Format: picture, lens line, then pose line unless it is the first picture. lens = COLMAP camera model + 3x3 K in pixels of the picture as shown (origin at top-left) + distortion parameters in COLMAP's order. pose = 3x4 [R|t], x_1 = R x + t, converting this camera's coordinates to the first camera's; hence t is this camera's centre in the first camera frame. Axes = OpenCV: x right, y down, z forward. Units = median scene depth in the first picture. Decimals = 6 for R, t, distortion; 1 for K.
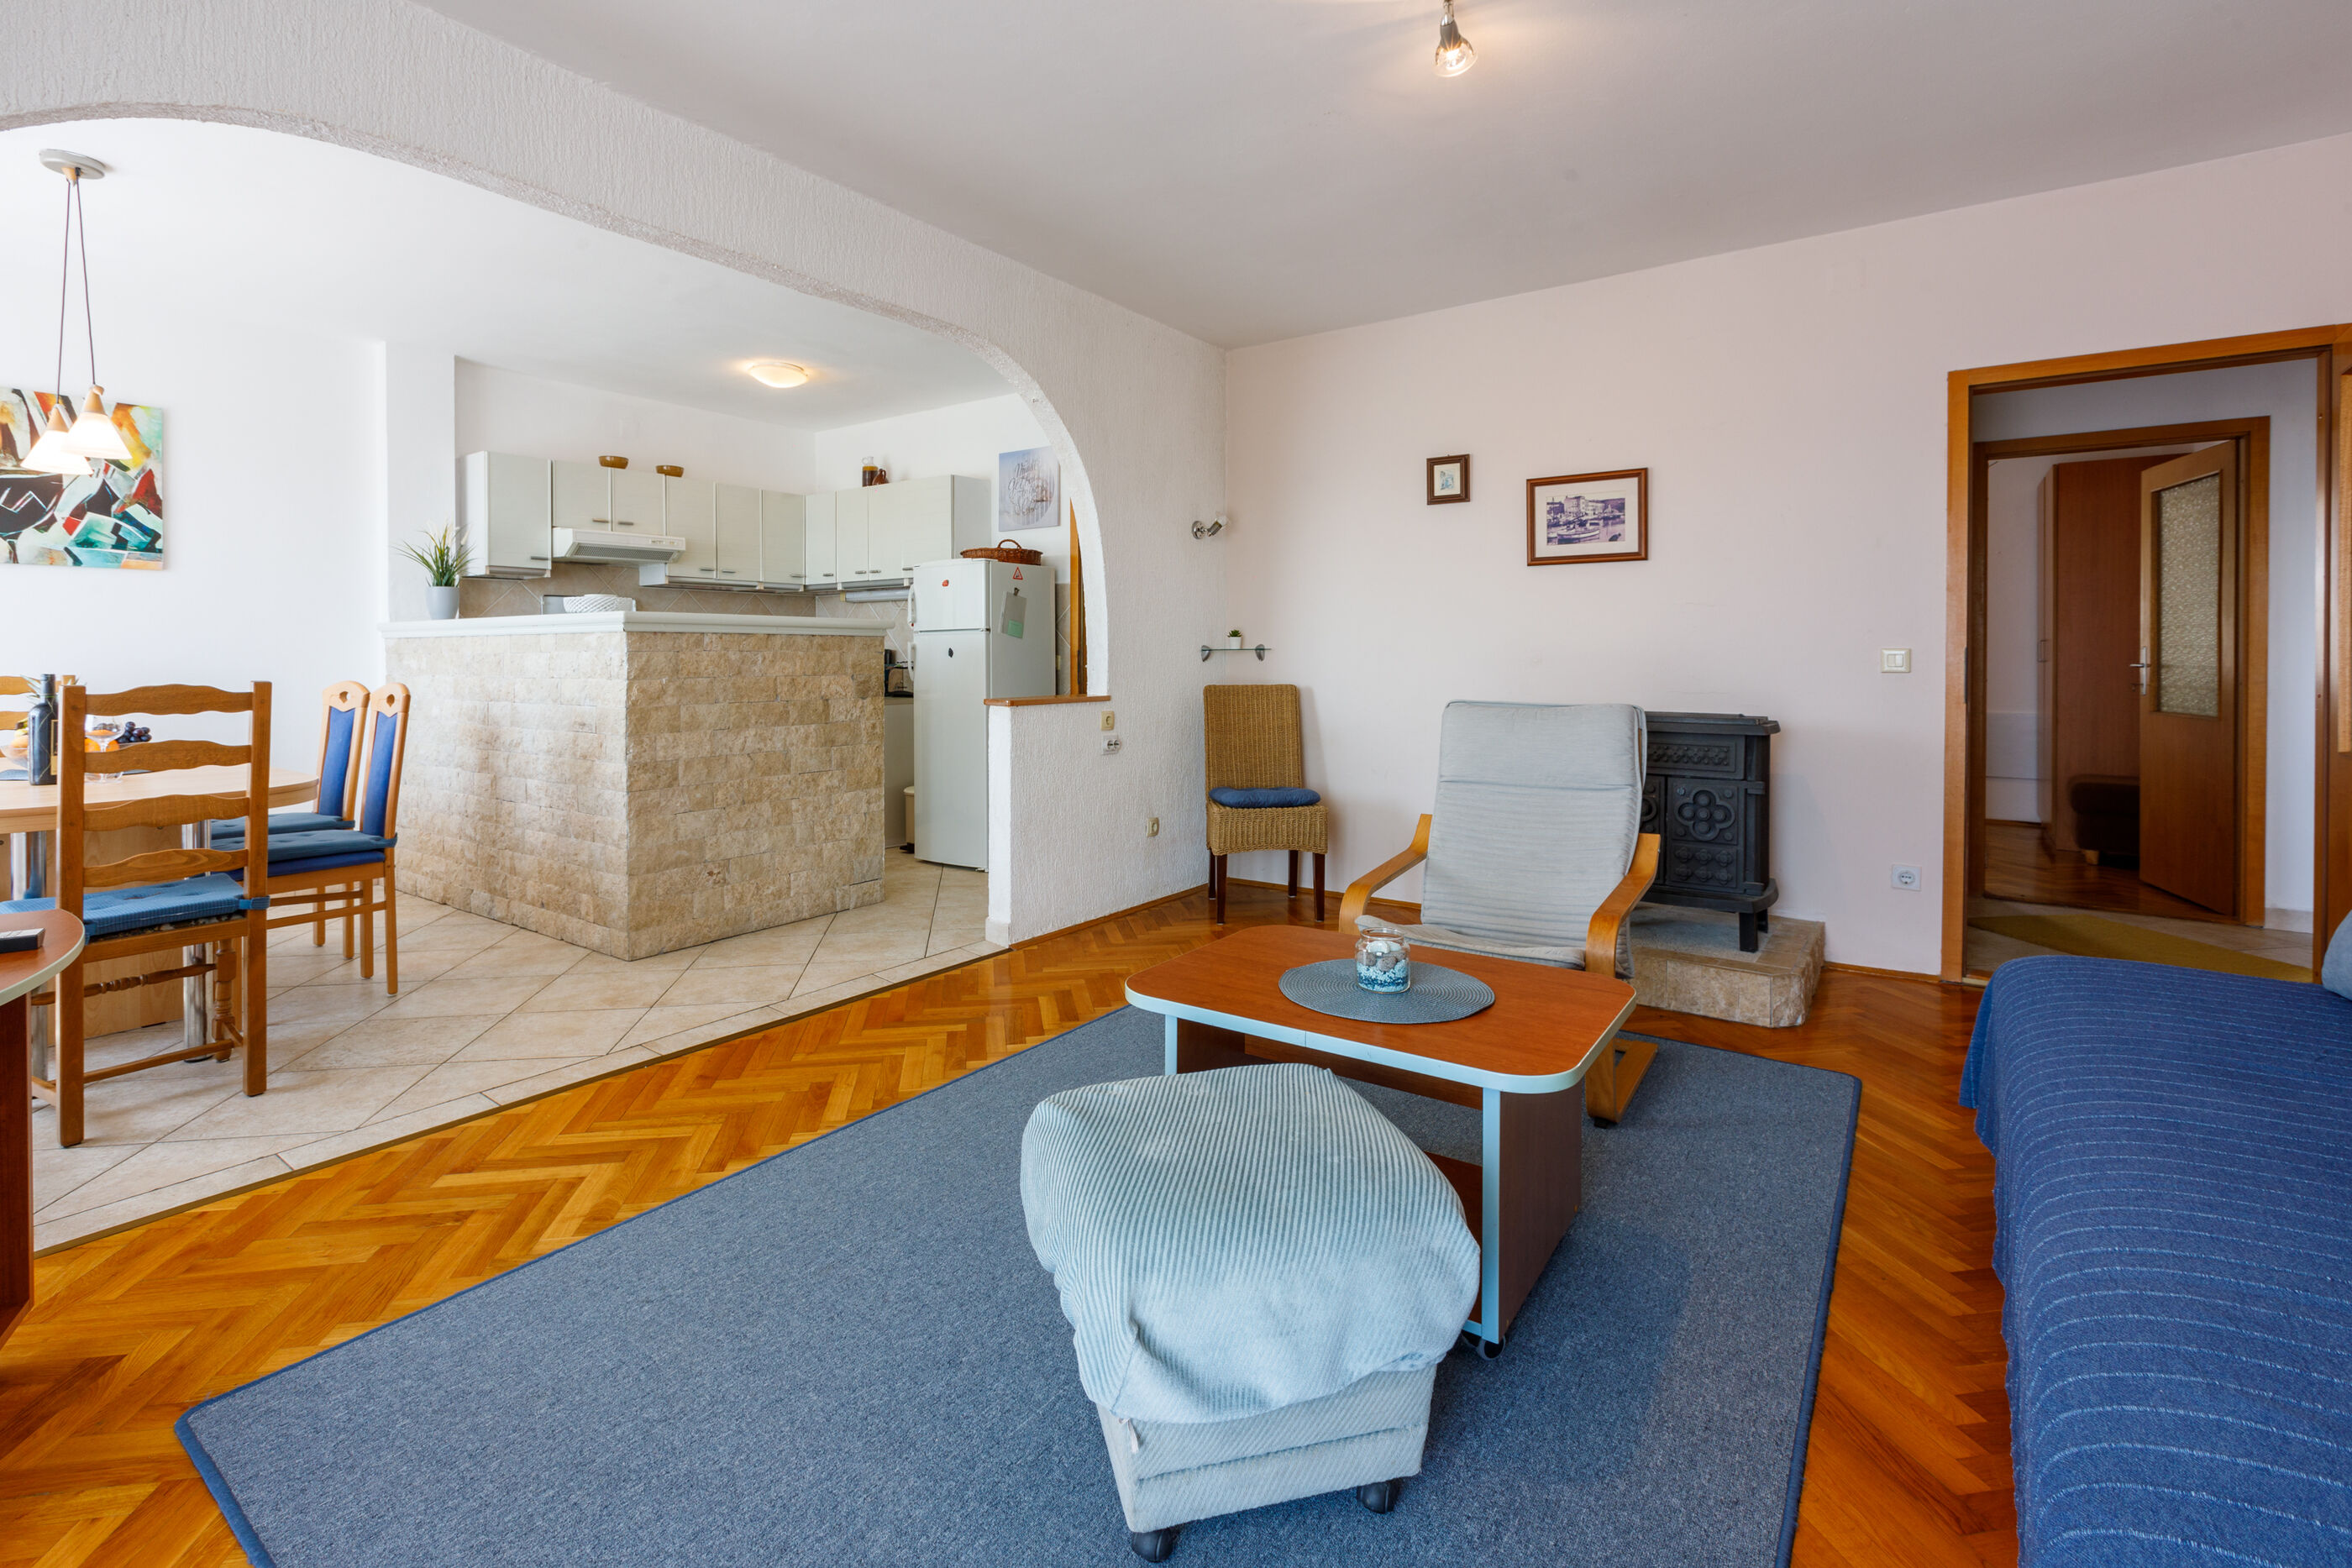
lens RADIAL K [[1073.4, 0, 1148.8], [0, 1073.4, 664.3], [0, 0, 1]] dist [-0.002228, 0.000233]
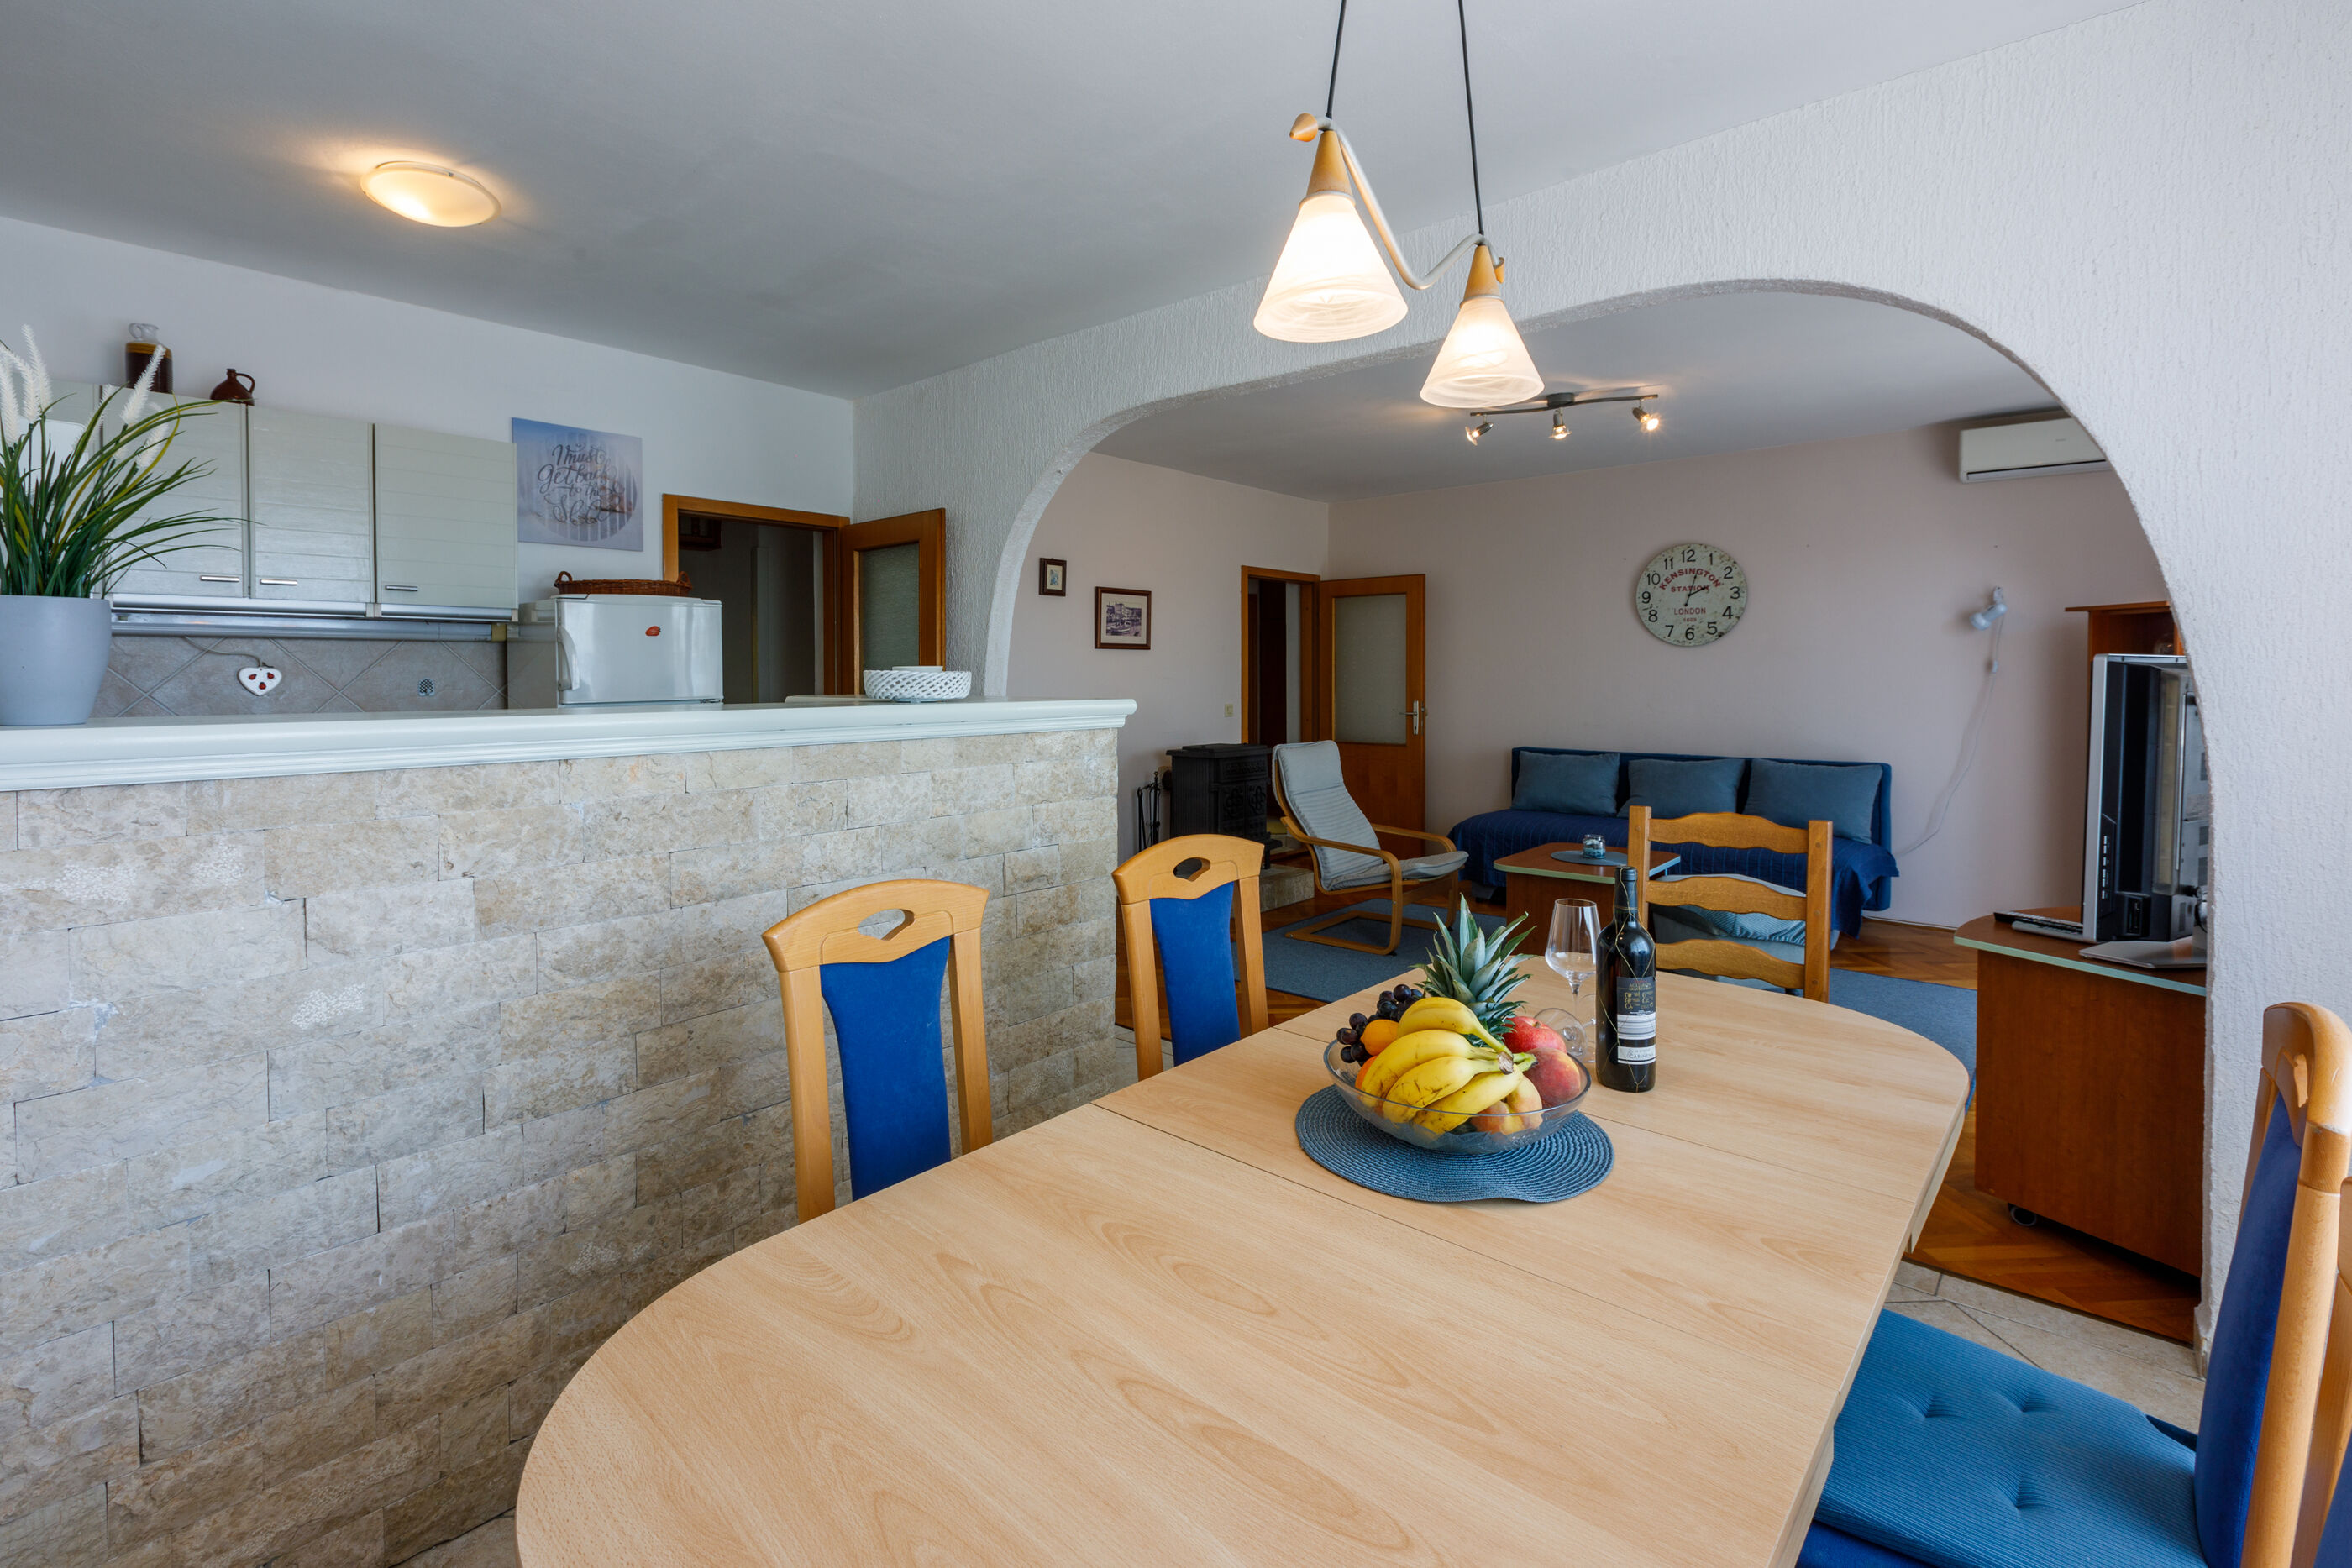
lens RADIAL K [[1073.4, 0, 1181.2], [0, 1073.4, 688.1], [0, 0, 1]] dist [-0.002228, 0.000233]
pose [[0.082709, -0.012444, 0.996496, -1.043516], [0.009636, 0.999885, 0.011687, -0.056507], [-0.996527, 0.008636, 0.082820, 0.784810]]
